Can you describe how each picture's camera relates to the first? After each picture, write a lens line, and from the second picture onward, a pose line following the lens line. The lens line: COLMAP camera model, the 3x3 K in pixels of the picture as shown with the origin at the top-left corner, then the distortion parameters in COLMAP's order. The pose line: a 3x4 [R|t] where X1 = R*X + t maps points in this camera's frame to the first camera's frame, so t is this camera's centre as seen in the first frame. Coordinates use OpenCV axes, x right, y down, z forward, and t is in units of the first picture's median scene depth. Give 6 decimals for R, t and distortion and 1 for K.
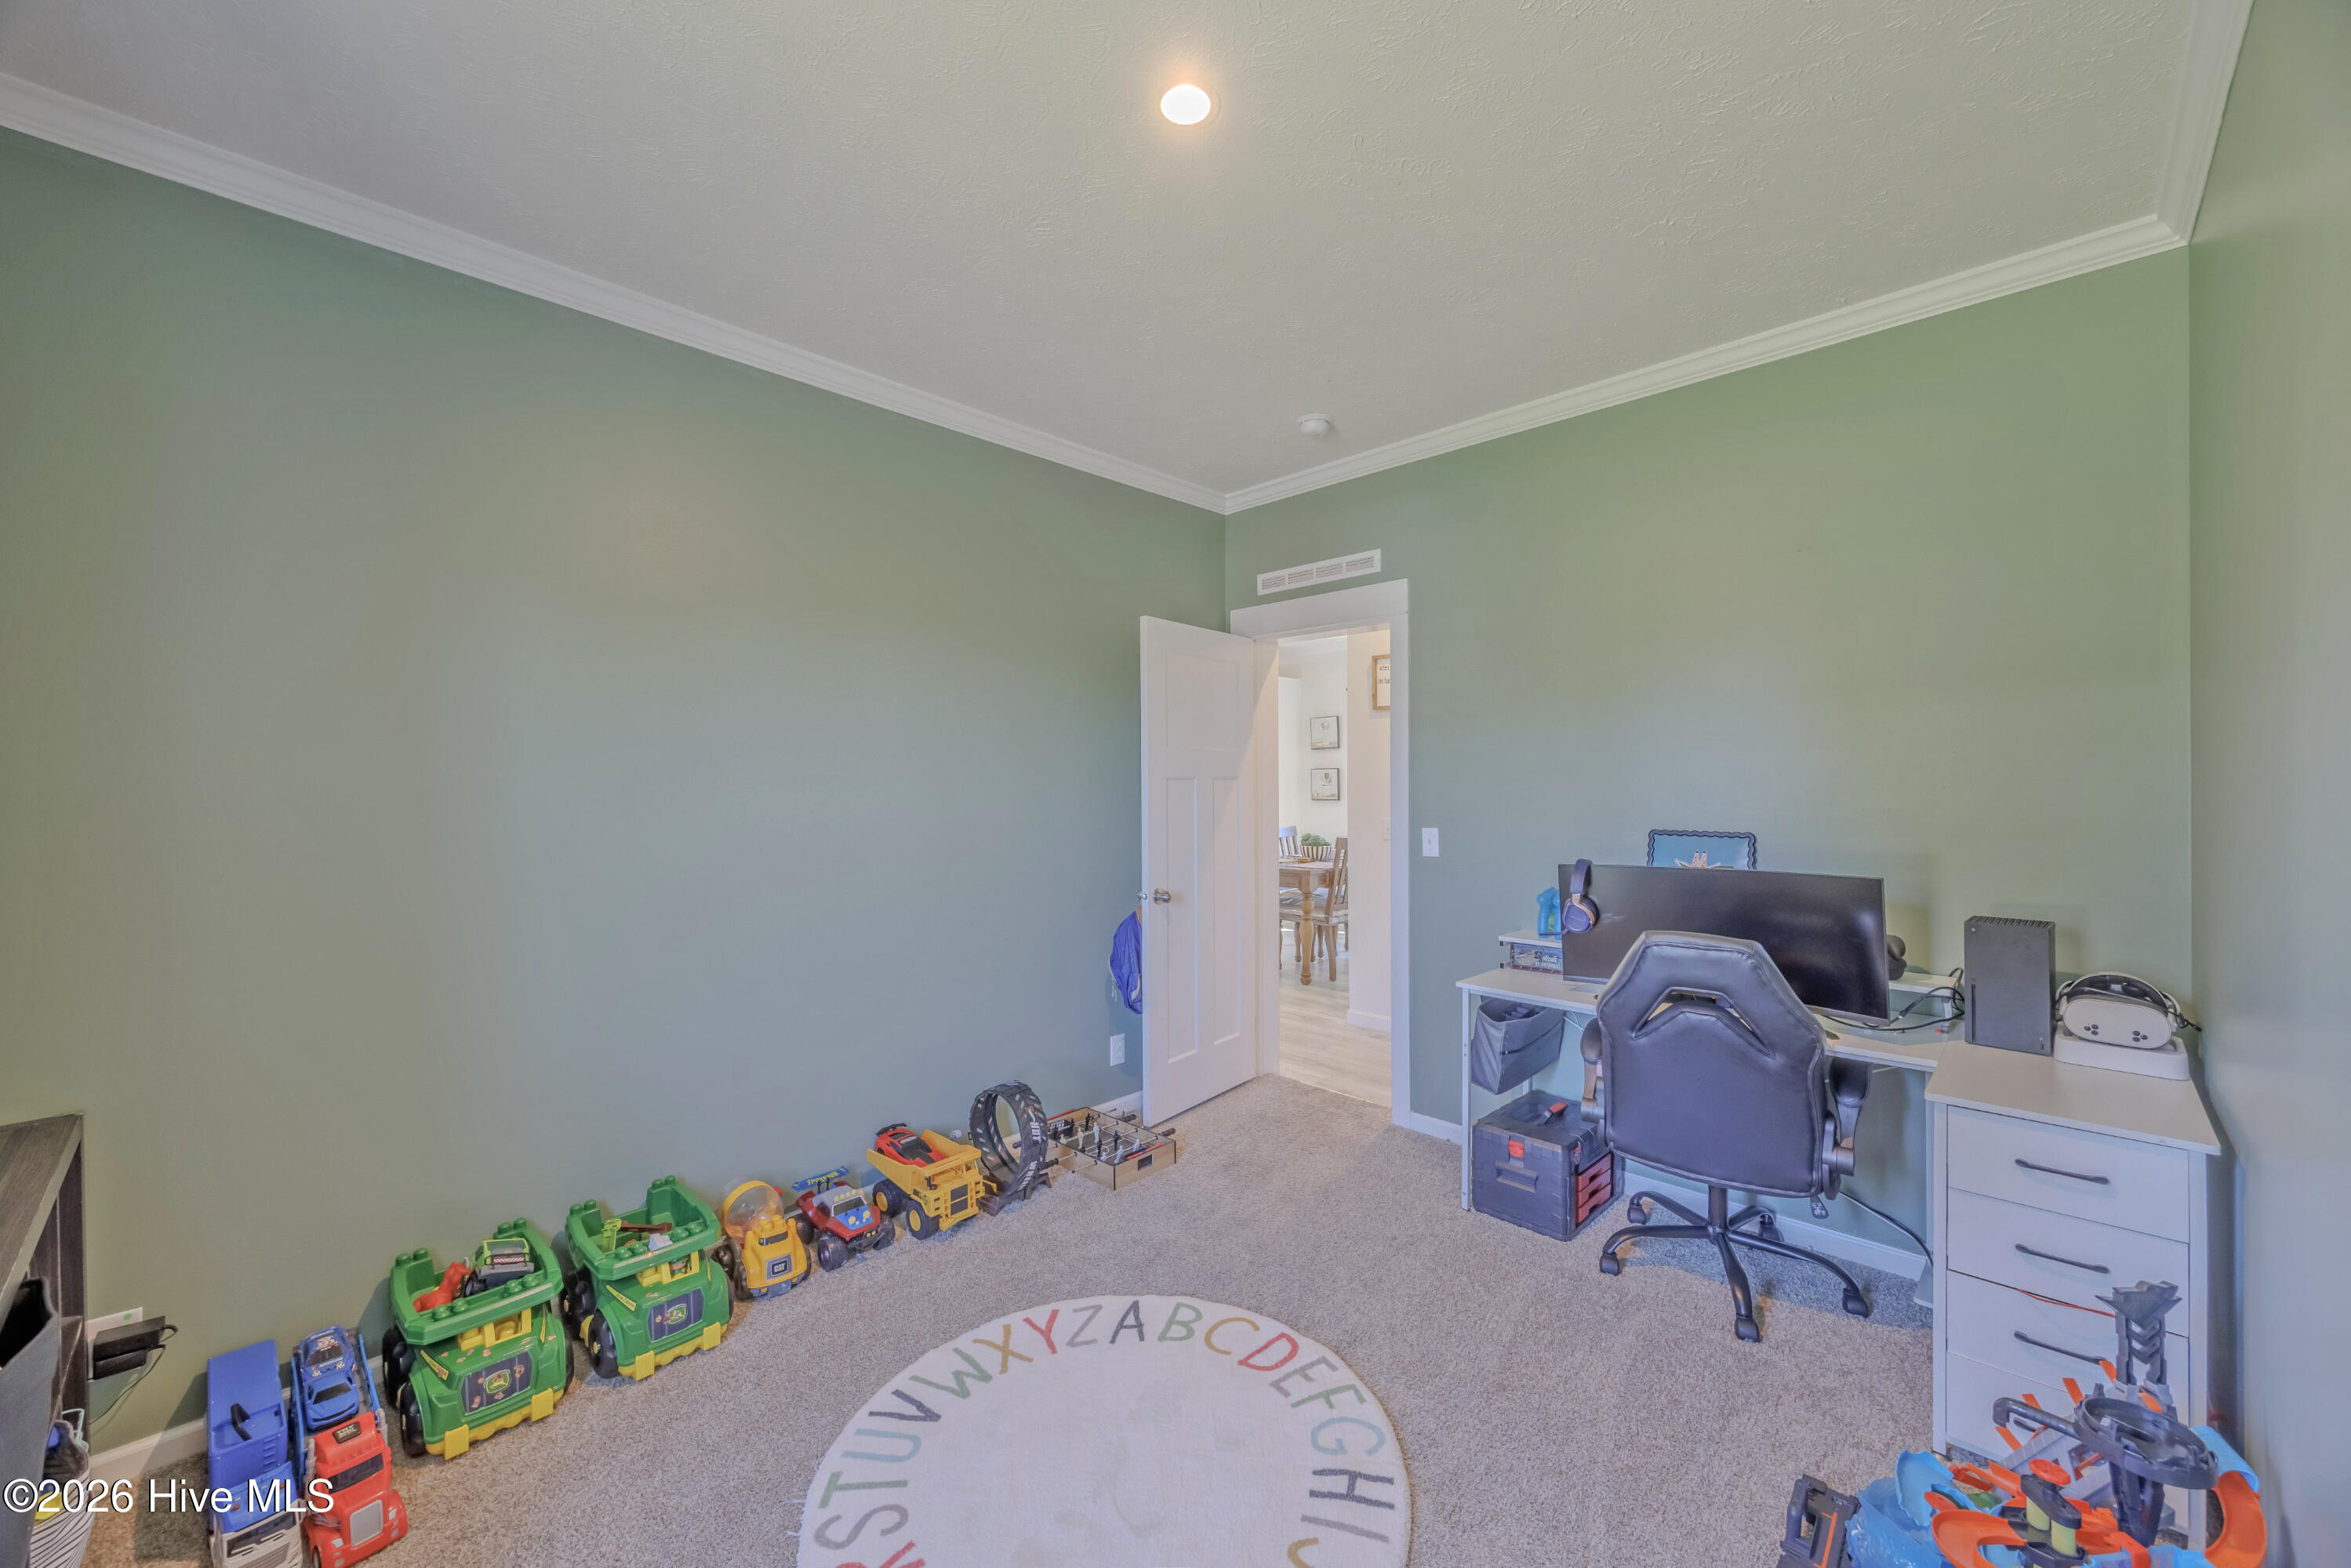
lens RADIAL K [[903.7, 0, 1175.5], [0, 903.7, 784.0], [0, 0, 1]] dist [0.002353, 0.000063]
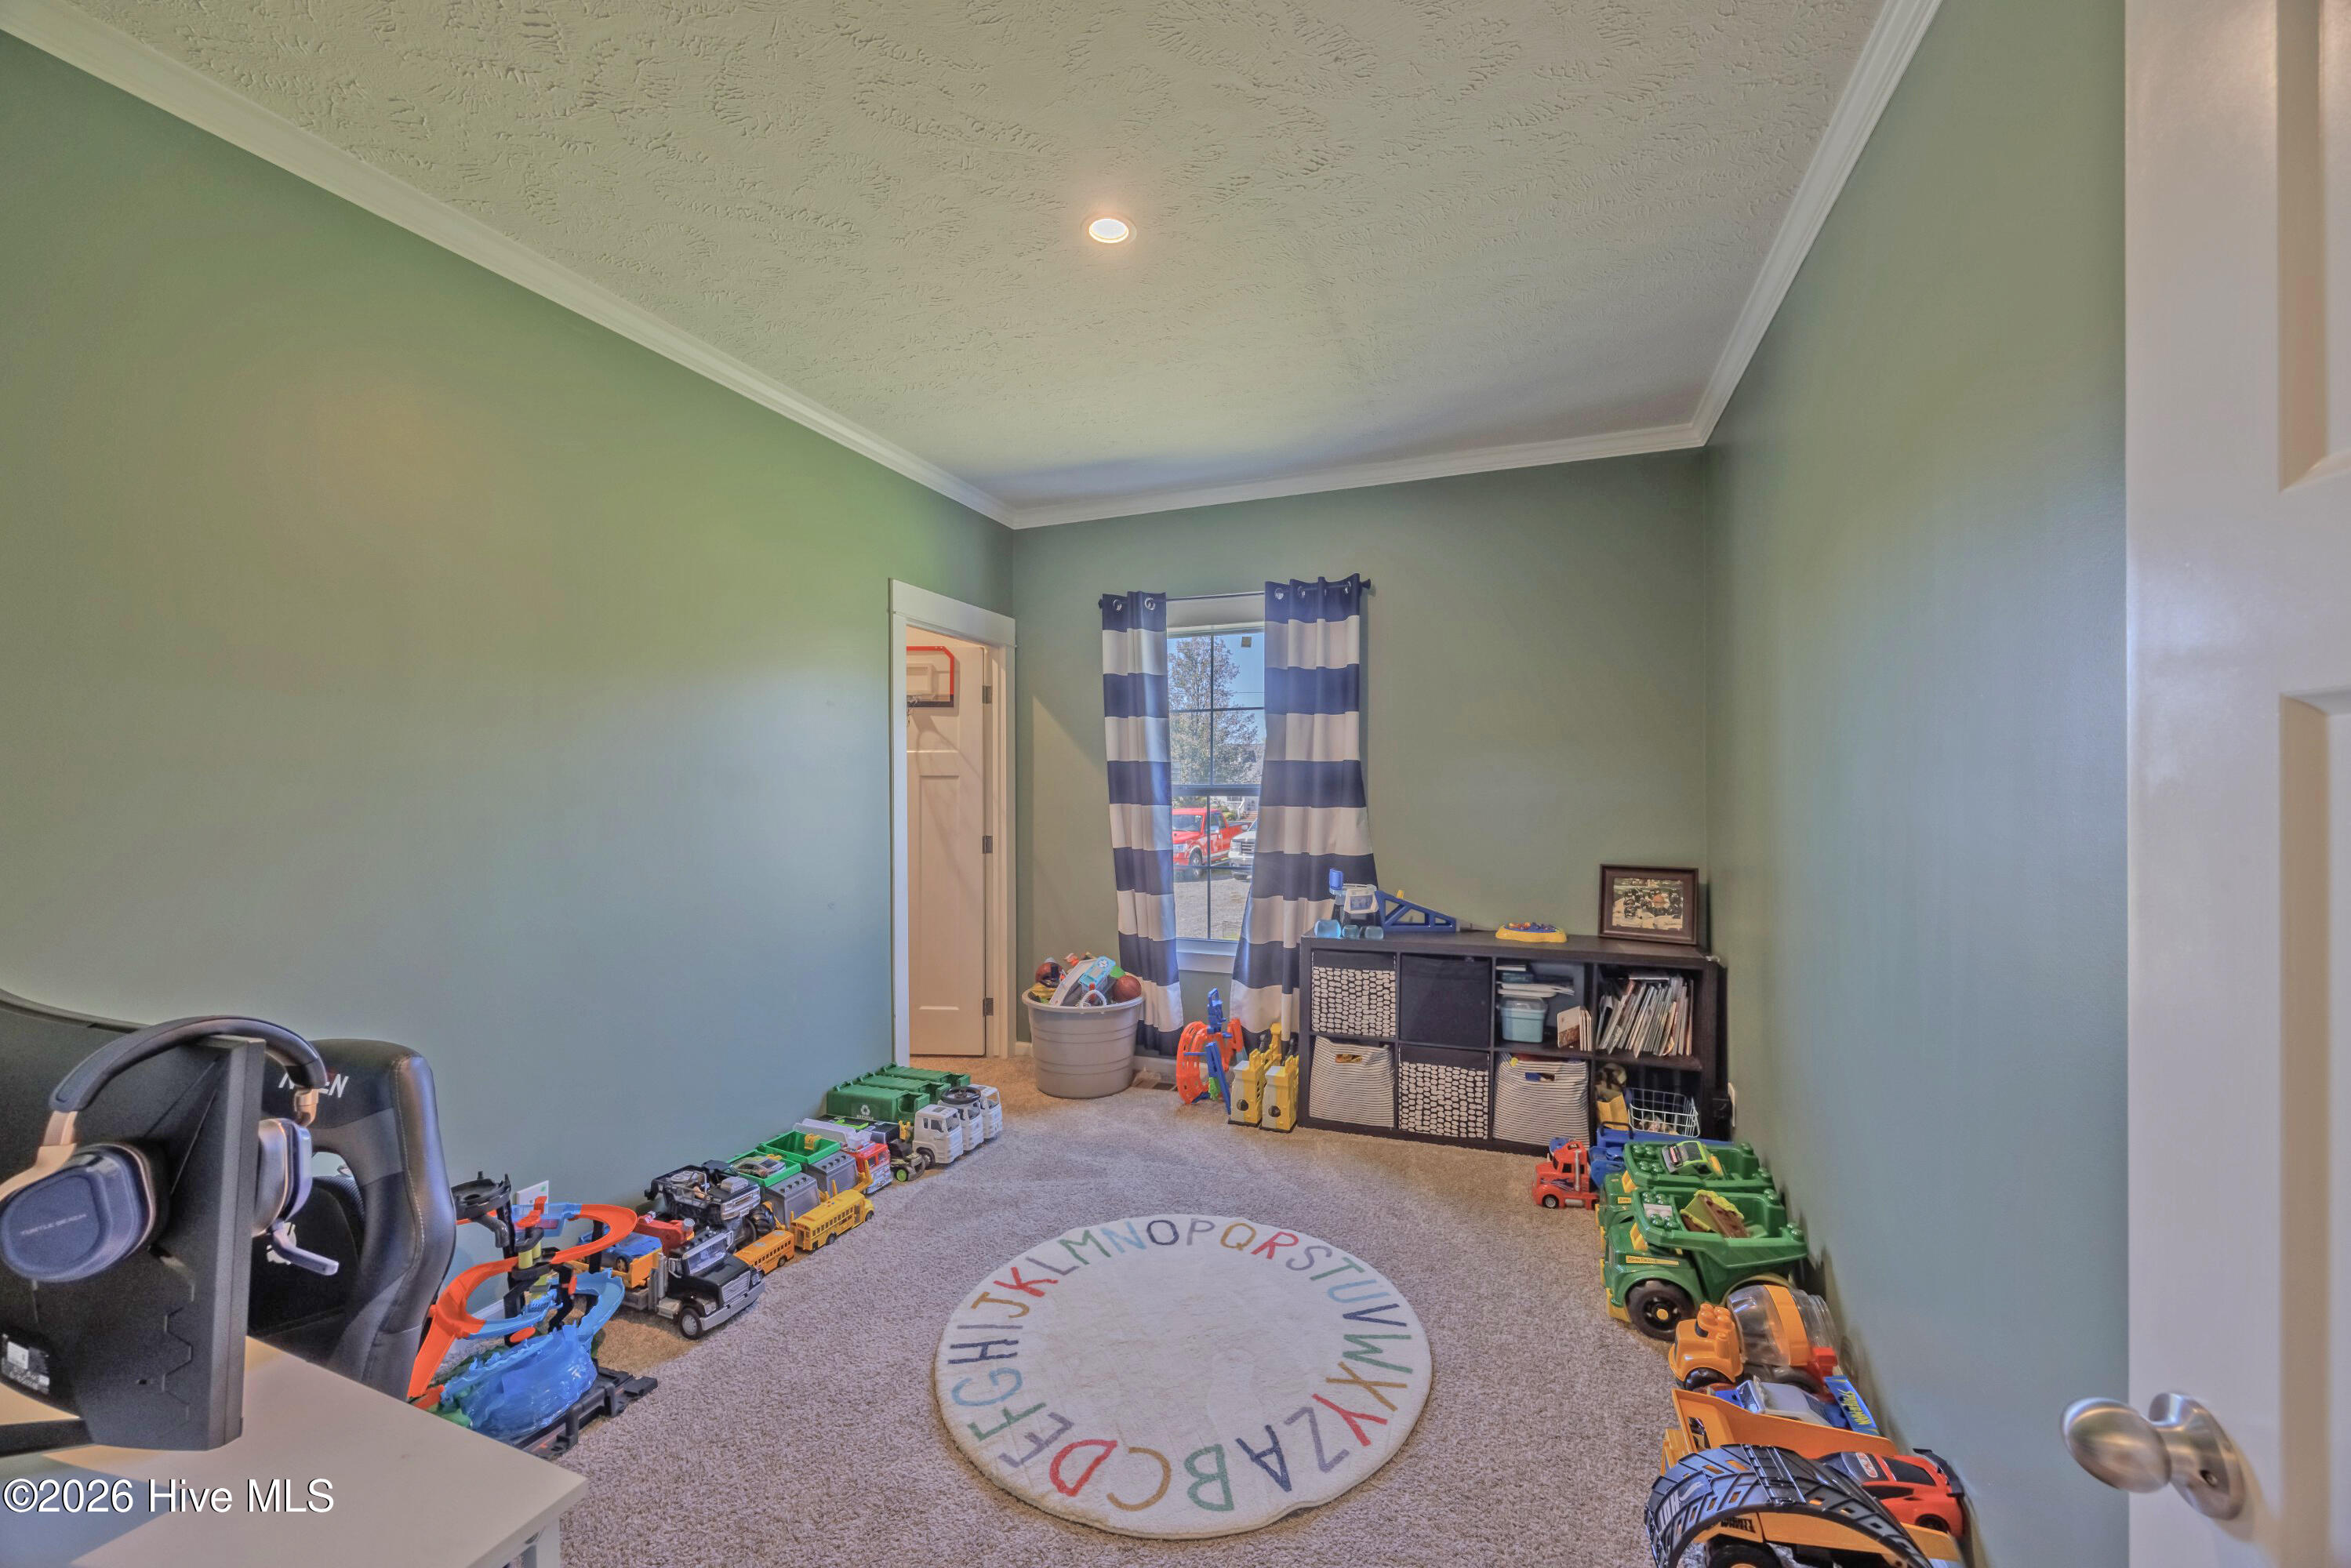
lens RADIAL K [[903.7, 0, 1175.5], [0, 903.7, 784.0], [0, 0, 1]] dist [0.002353, 0.000063]
pose [[-0.924197, 0.004145, -0.381894, 0.347314], [0.003474, 0.999991, 0.002446, 0.019482], [0.381901, 0.000934, -0.924203, 1.844686]]
